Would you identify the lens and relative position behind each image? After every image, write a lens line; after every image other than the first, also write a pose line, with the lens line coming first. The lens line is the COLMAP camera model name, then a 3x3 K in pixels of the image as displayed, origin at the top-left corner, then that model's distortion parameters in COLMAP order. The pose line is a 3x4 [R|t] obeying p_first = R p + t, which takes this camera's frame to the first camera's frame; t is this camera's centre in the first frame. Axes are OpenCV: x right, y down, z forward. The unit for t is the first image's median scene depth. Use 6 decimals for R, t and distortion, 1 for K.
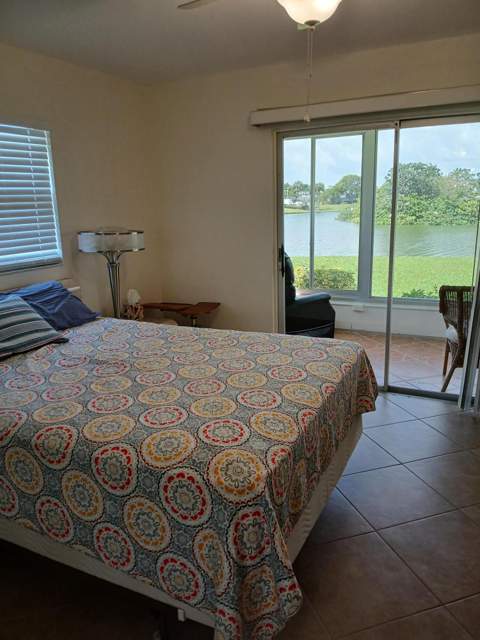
lens RADIAL K [[488.2, 0, 240.0], [0, 488.2, 320.0], [0, 0, 1]] dist [0.092716, -0.204529]
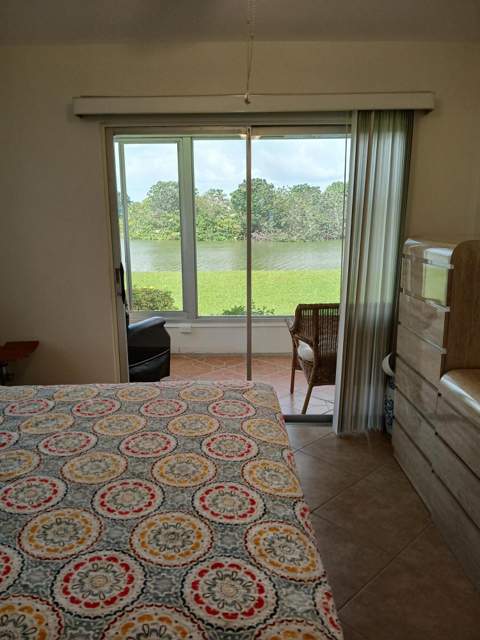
lens RADIAL K [[488.2, 0, 240.0], [0, 488.2, 320.0], [0, 0, 1]] dist [0.092716, -0.204529]
pose [[0.893877, -0.073275, 0.442284, -0.132513], [0.086075, 0.996249, -0.008909, -0.046001], [-0.439972, 0.046033, 0.896831, 0.228030]]
